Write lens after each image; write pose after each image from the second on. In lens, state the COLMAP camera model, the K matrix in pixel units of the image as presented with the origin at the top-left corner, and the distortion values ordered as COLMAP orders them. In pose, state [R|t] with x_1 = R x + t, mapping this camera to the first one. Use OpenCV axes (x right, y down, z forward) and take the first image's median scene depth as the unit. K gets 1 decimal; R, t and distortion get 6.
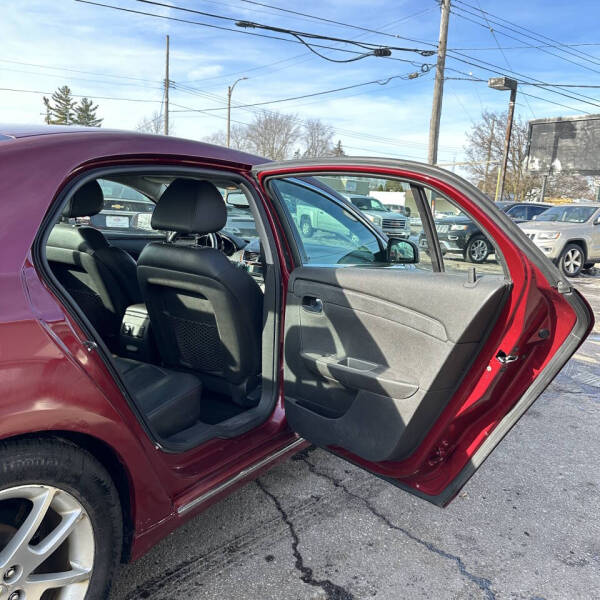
lens RADIAL K [[558.1, 0, 303.0], [0, 558.1, 299.2], [0, 0, 1]] dist [0.040321, -0.070870]
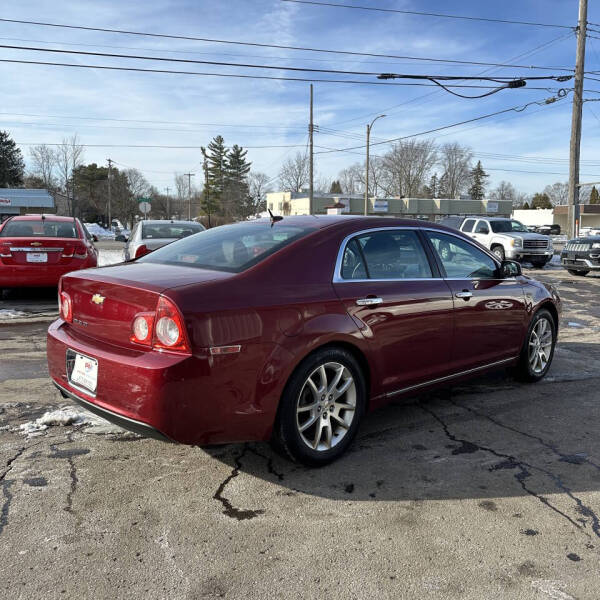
lens RADIAL K [[548.4, 0, 304.2], [0, 548.4, 299.0], [0, 0, 1]] dist [0.120423, -0.205122]
pose [[0.969600, -0.025609, -0.243350, -0.000743], [0.013836, 0.998655, -0.049966, 0.009604], [0.244302, 0.045080, 0.968651, -0.089486]]
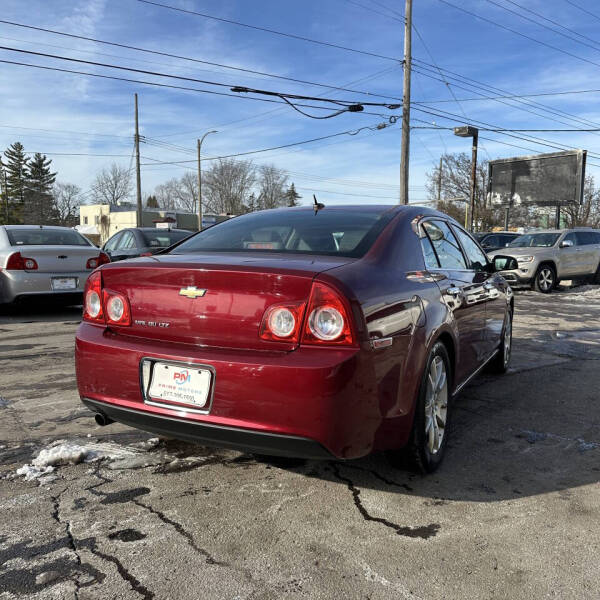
lens RADIAL K [[552.9, 0, 300.0], [0, 552.9, 300.0], [0, 0, 1]] dist [0.082628, -0.145951]
pose [[0.995618, -0.060987, 0.070890, -0.072624], [0.065771, 0.995568, -0.067225, 0.012454], [-0.066476, 0.071593, 0.995216, -0.079050]]
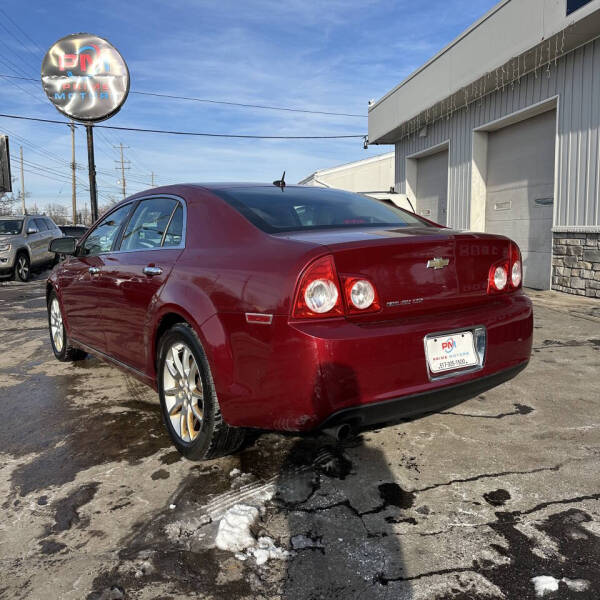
lens RADIAL K [[552.9, 0, 300.0], [0, 552.9, 300.0], [0, 0, 1]] dist [0.082628, -0.145951]
pose [[0.399167, -0.193097, 0.896314, -0.204374], [0.210691, 0.970729, 0.115299, -0.010345], [-0.892342, 0.142822, 0.428167, 0.012152]]
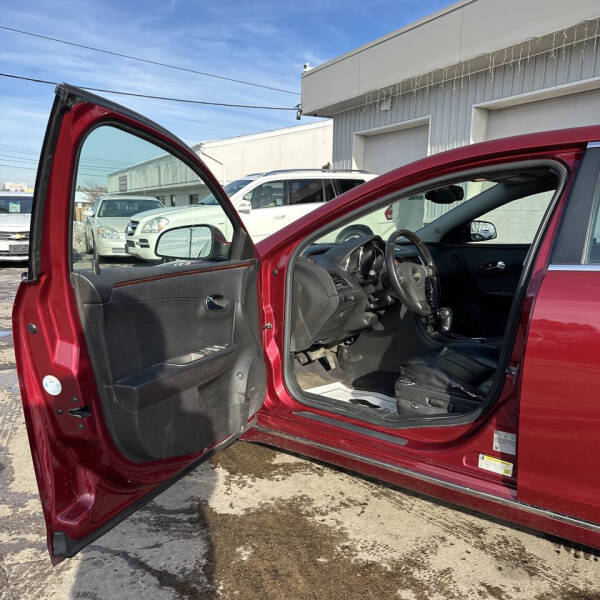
lens RADIAL K [[549.8, 0, 314.3], [0, 549.8, 299.4], [0, 0, 1]] dist [-0.000705, 0.007347]
pose [[0.107629, -0.227365, 0.967844, -0.132200], [0.166997, 0.963801, 0.207844, -0.031454], [-0.980065, 0.139257, 0.141702, 0.154333]]
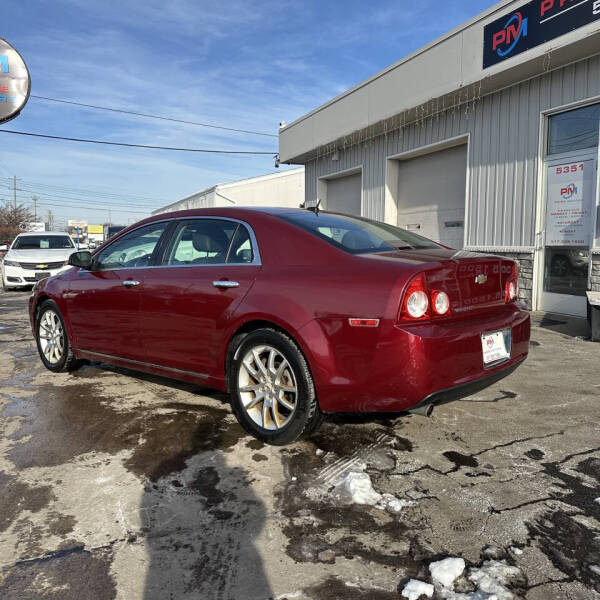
lens RADIAL K [[547.1, 0, 301.0], [0, 547.1, 301.6], [0, 0, 1]] dist [0.146313, -0.271875]
pose [[0.194400, -0.178329, 0.964576, -0.243443], [0.188199, 0.971849, 0.141744, -0.023075], [-0.962699, 0.153977, 0.222489, 0.049825]]
